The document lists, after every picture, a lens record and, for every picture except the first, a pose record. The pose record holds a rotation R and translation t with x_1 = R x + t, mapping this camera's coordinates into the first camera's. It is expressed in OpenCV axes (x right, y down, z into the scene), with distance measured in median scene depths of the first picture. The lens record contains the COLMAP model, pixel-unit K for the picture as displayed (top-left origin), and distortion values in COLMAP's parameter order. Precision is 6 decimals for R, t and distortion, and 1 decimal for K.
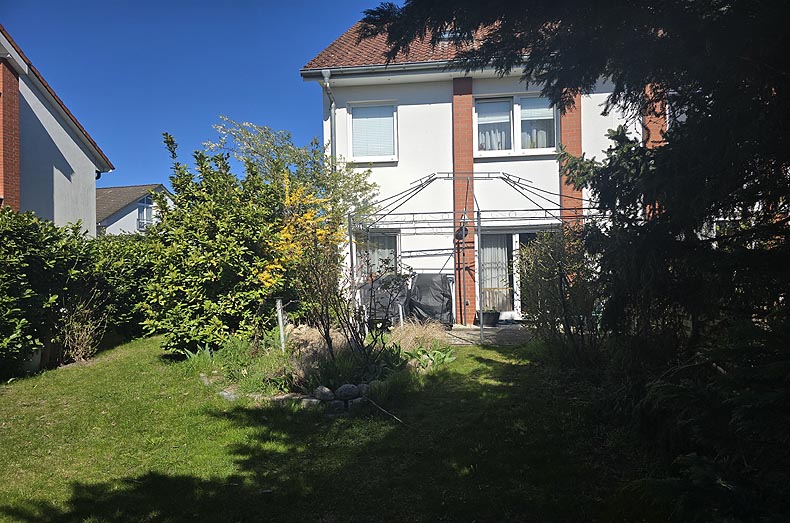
lens RADIAL K [[517.5, 0, 394.8], [0, 517.5, 287.9], [0, 0, 1]] dist [0.031246, -0.048446]
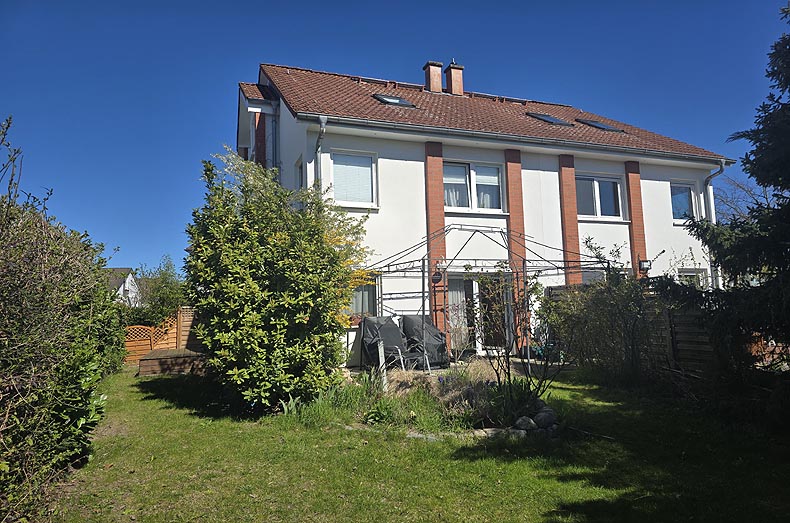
lens RADIAL K [[517.5, 0, 394.8], [0, 517.5, 287.9], [0, 0, 1]] dist [0.031246, -0.048446]
pose [[0.899261, 0.018514, 0.437019, -0.430368], [0.019752, 0.996366, -0.082854, 0.005511], [-0.436965, 0.083139, 0.895628, 0.048429]]
